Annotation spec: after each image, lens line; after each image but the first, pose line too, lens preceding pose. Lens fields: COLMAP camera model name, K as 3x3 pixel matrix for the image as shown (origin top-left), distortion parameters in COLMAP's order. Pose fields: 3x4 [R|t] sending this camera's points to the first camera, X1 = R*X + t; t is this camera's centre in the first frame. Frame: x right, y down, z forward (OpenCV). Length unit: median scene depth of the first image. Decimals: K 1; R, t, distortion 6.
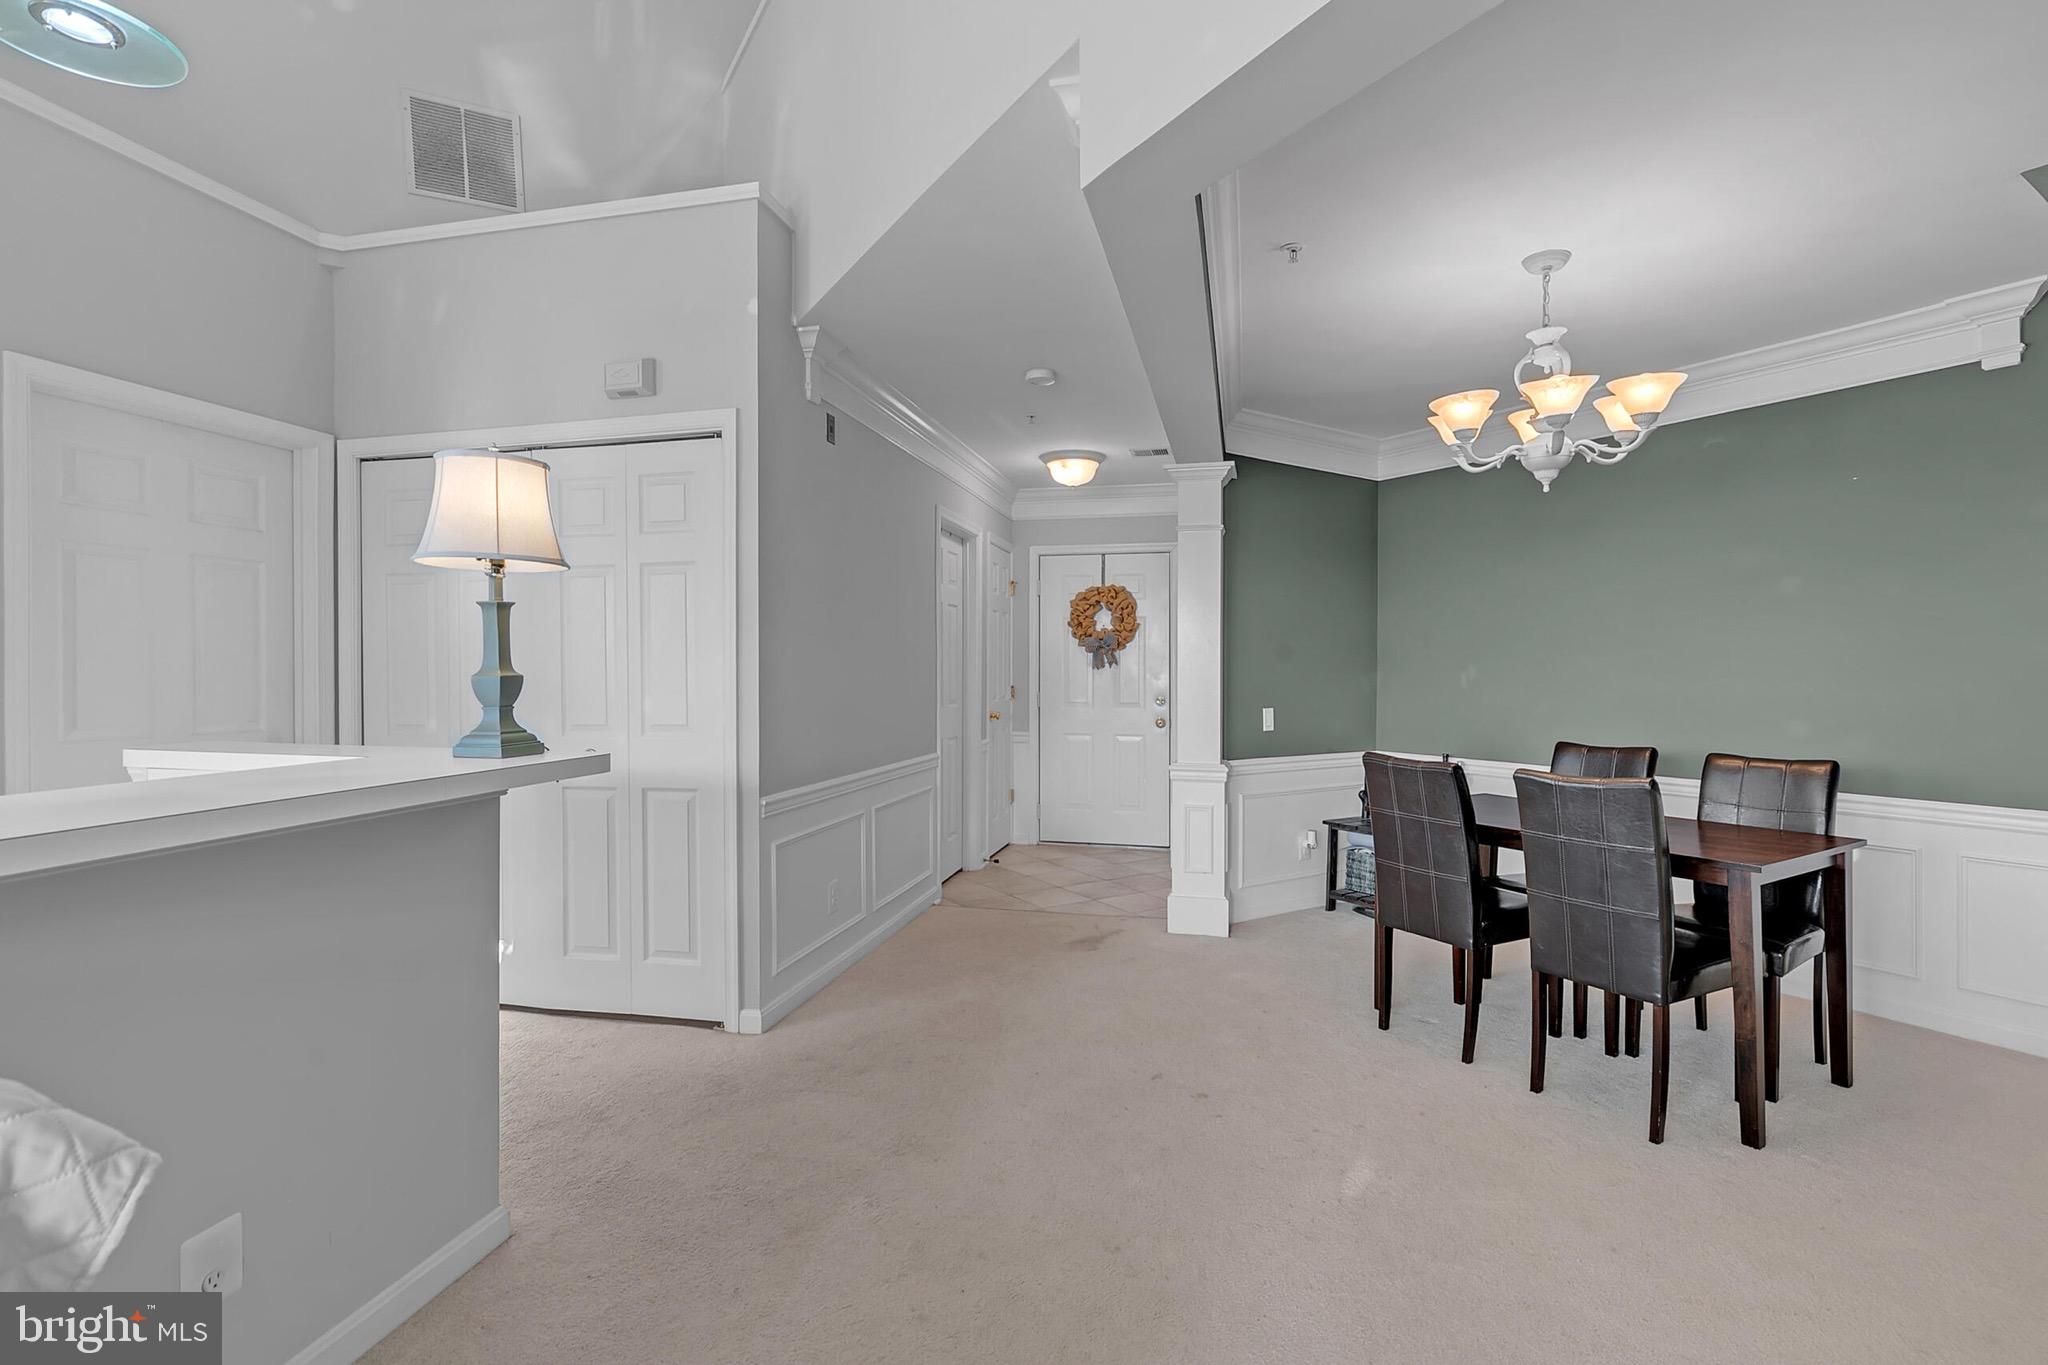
lens RADIAL K [[937.8, 0, 1026.0], [0, 937.8, 672.4], [0, 0, 1]] dist [0.017187, -0.000265]
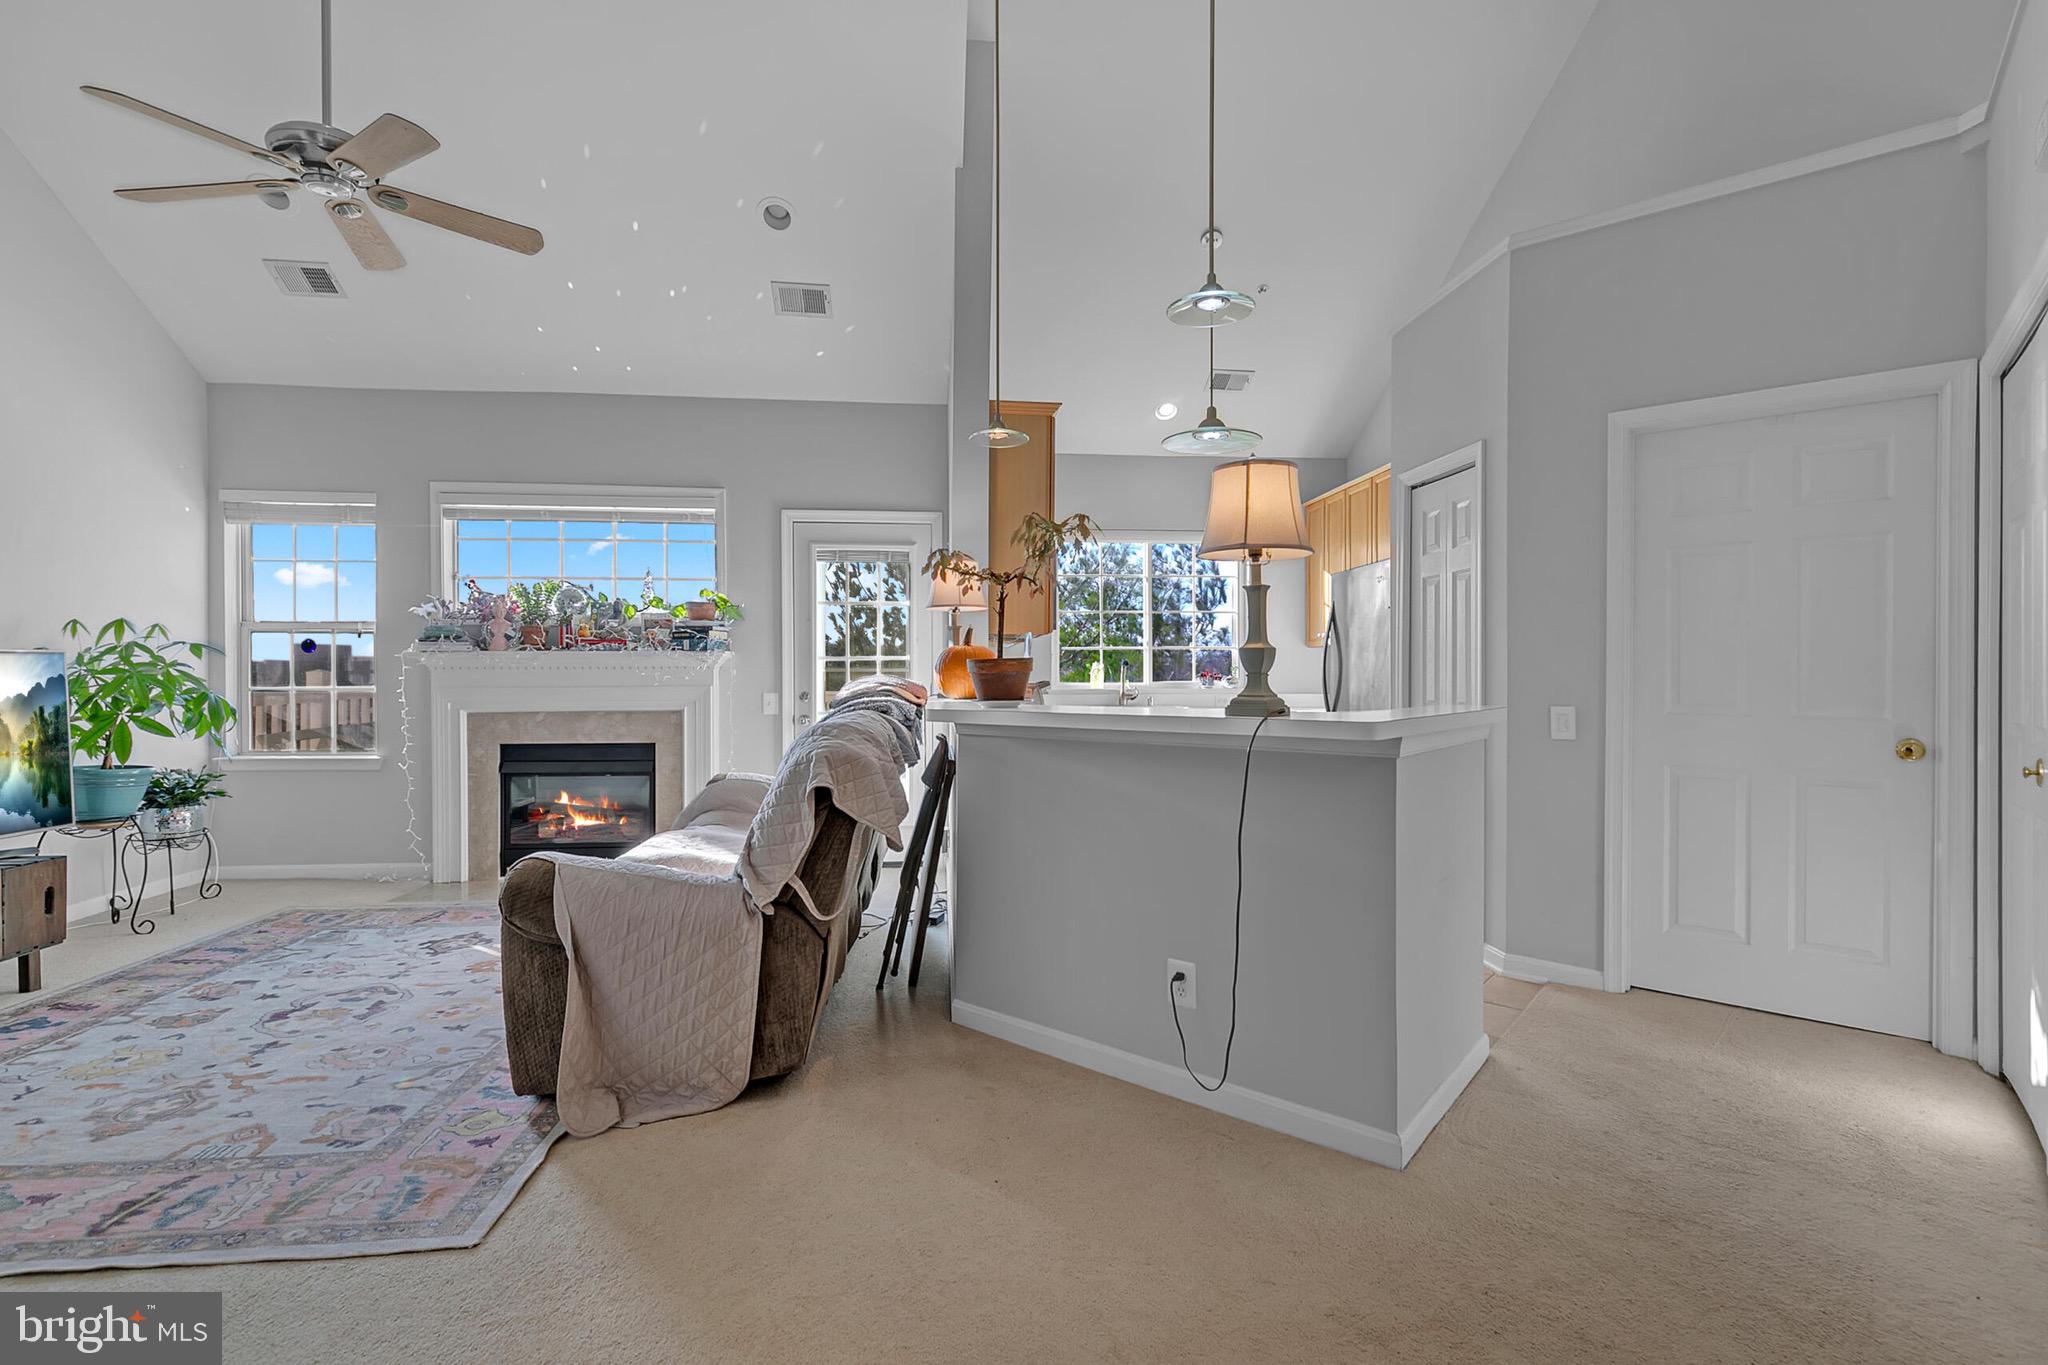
lens RADIAL K [[937.1, 0, 1024.0], [0, 937.1, 682.5], [0, 0, 1]] dist [0.000414, 0.000184]
pose [[-0.451929, 0.005116, -0.892039, 0.250651], [-0.004243, 0.999960, 0.007885, 0.013851], [0.892044, 0.007348, -0.451889, 0.474917]]
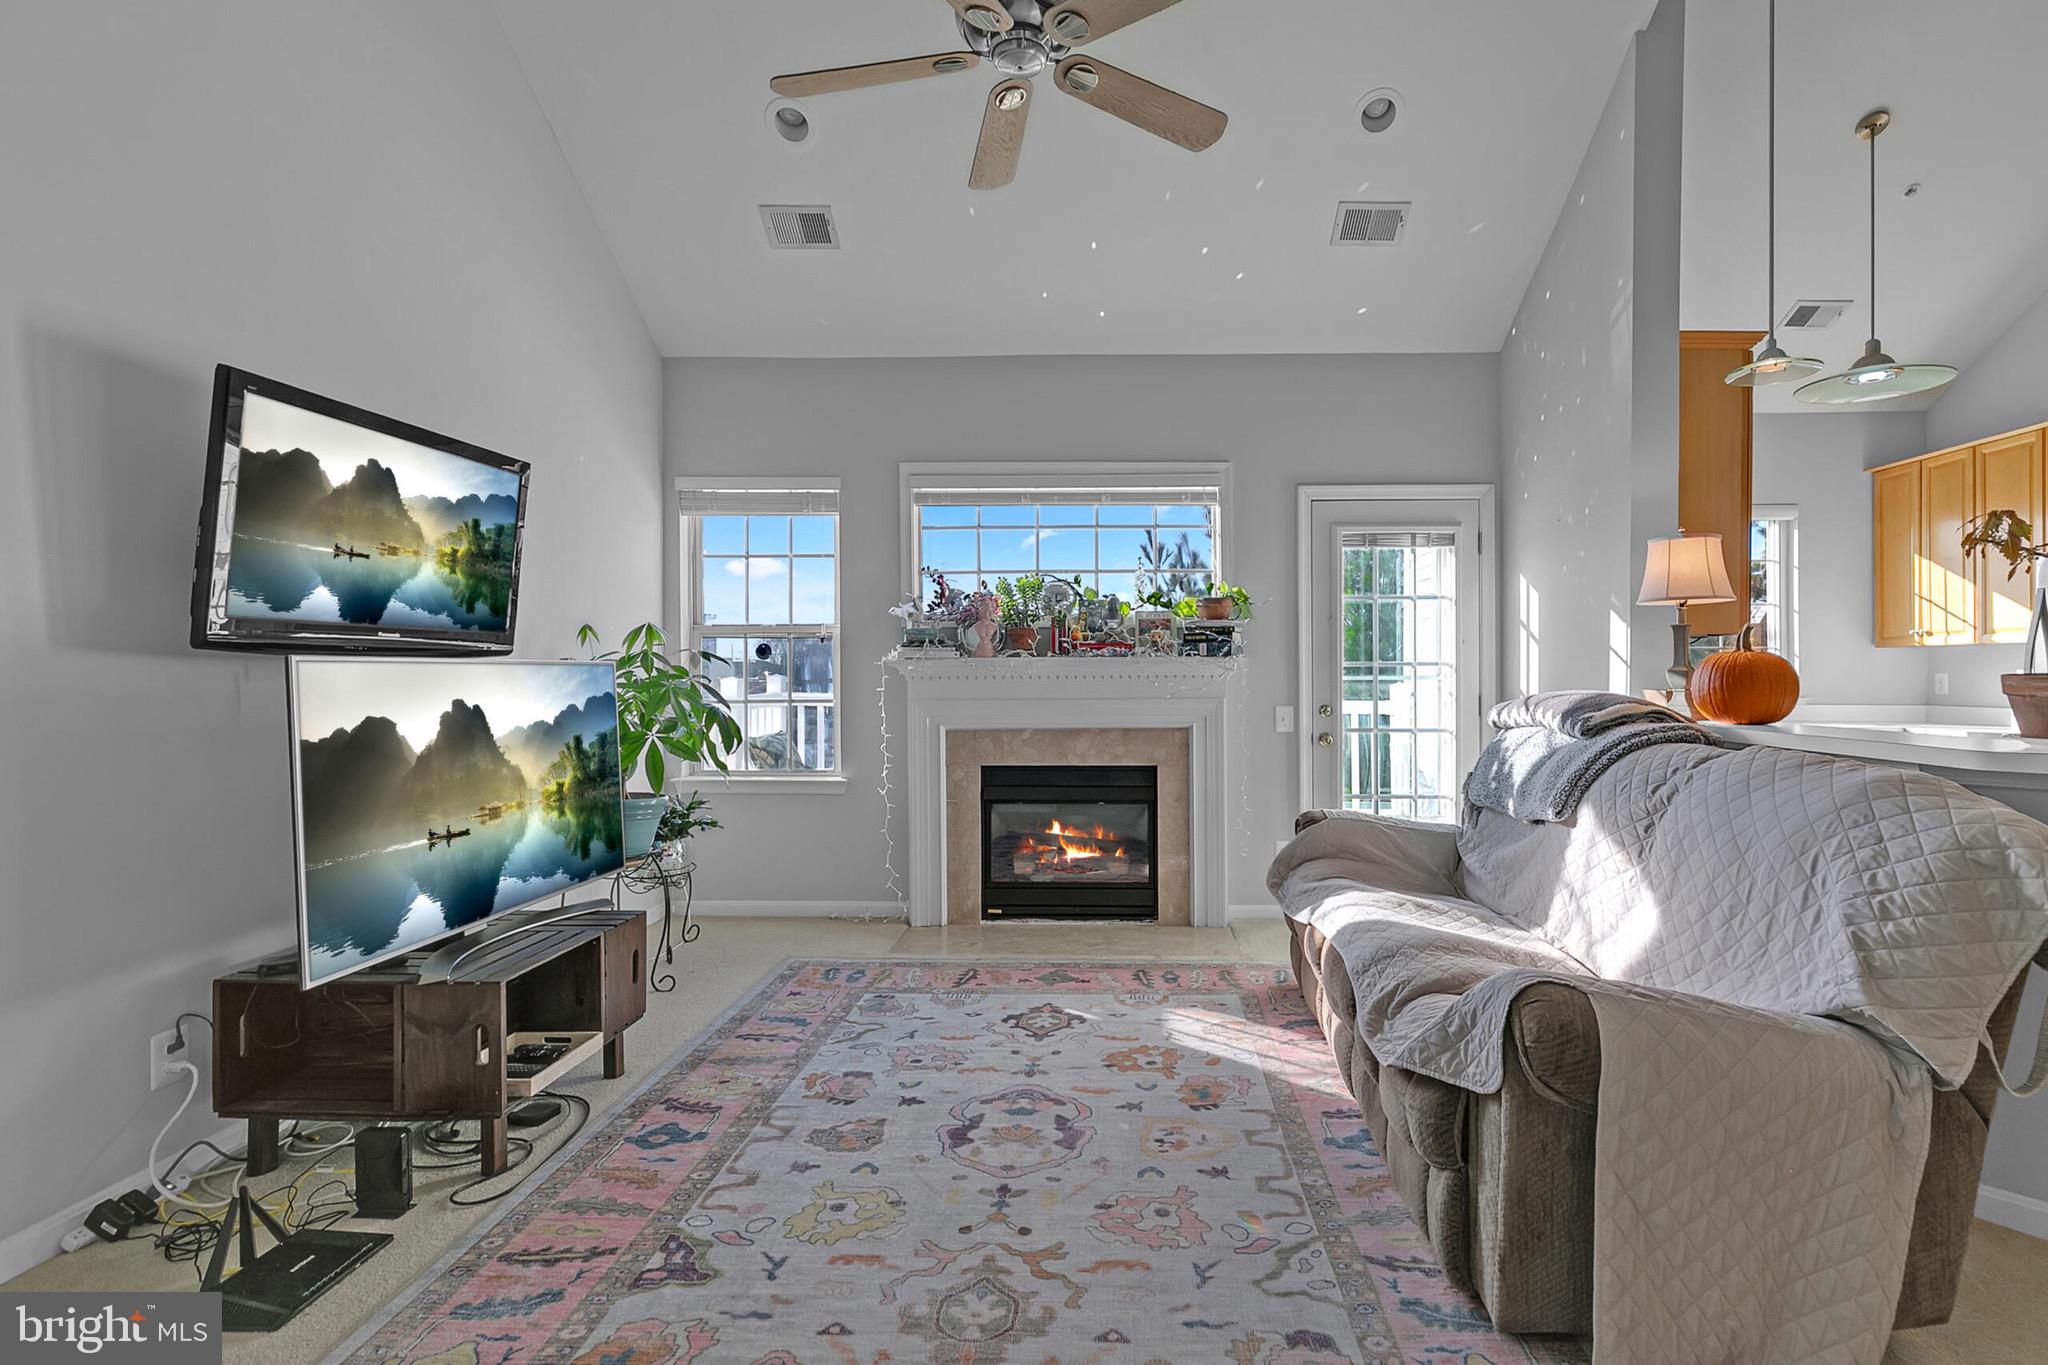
lens RADIAL K [[962.5, 0, 1085.2], [0, 962.5, 677.9], [0, 0, 1]] dist [0.003440, 0.000247]
pose [[-0.551782, 0.002017, -0.833986, 0.297736], [-0.002826, 0.999987, 0.004288, 0.004531], [0.833984, 0.004723, -0.551769, 0.057736]]
